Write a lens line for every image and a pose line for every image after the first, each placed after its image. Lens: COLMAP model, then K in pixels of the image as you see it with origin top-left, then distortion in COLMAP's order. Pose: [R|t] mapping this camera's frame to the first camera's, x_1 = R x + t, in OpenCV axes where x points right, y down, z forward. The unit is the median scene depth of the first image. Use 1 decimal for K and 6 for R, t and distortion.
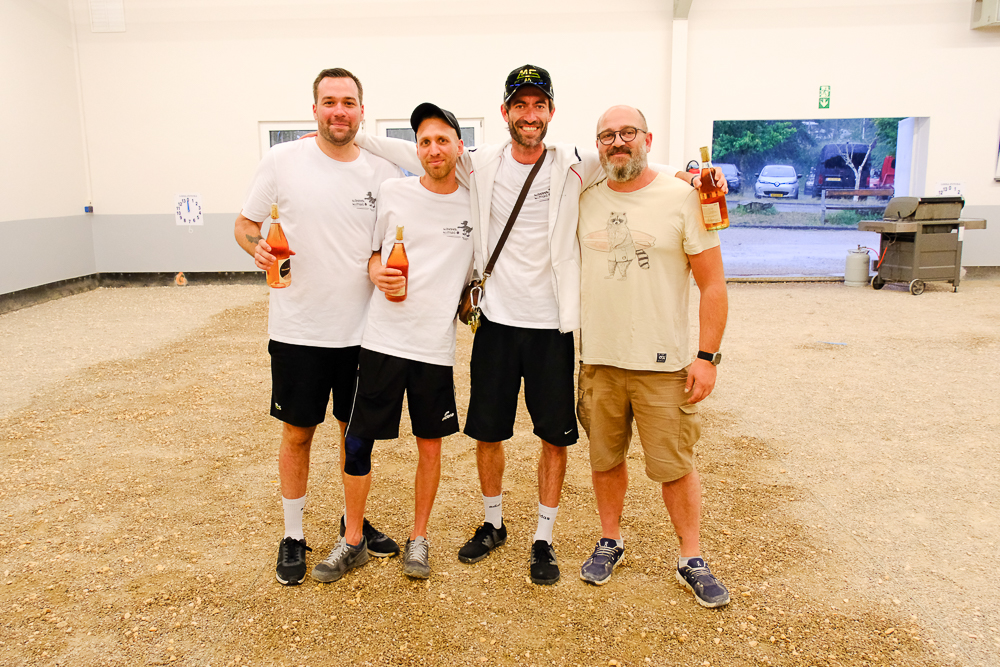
lens RADIAL K [[851.0, 0, 500.0], [0, 851.0, 333.5], [0, 0, 1]] dist [-0.009815, 0.024042]
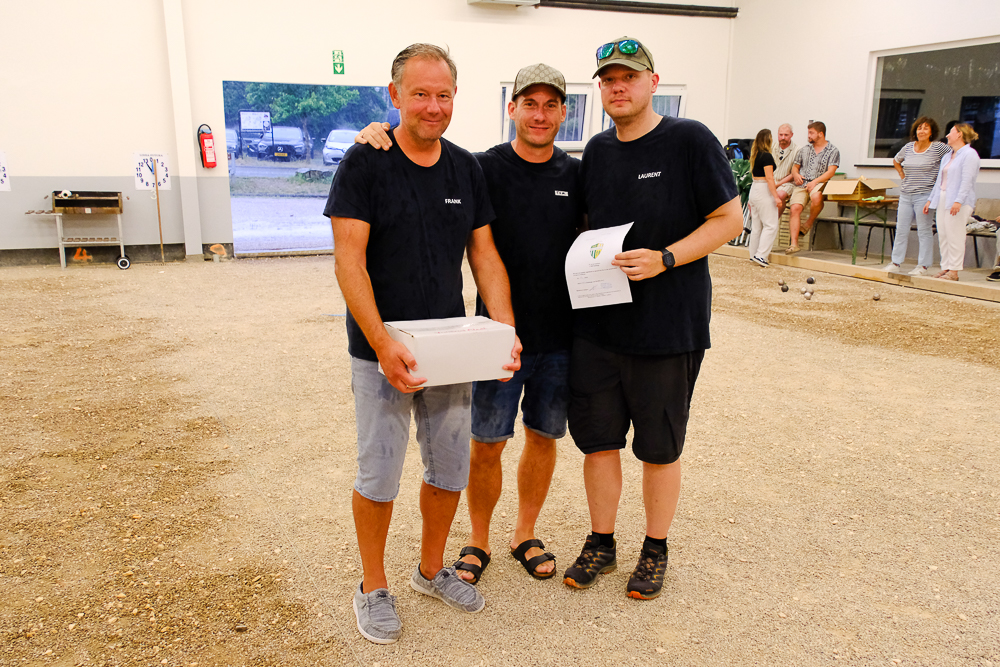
lens RADIAL K [[916.1, 0, 514.3], [0, 916.1, 352.3], [0, 0, 1]] dist [0.085999, 0.024912]
pose [[0.888152, -0.086833, 0.451272, 0.170853], [0.067374, 0.995979, 0.059046, 0.010633], [-0.454585, -0.022037, 0.890431, -0.137472]]
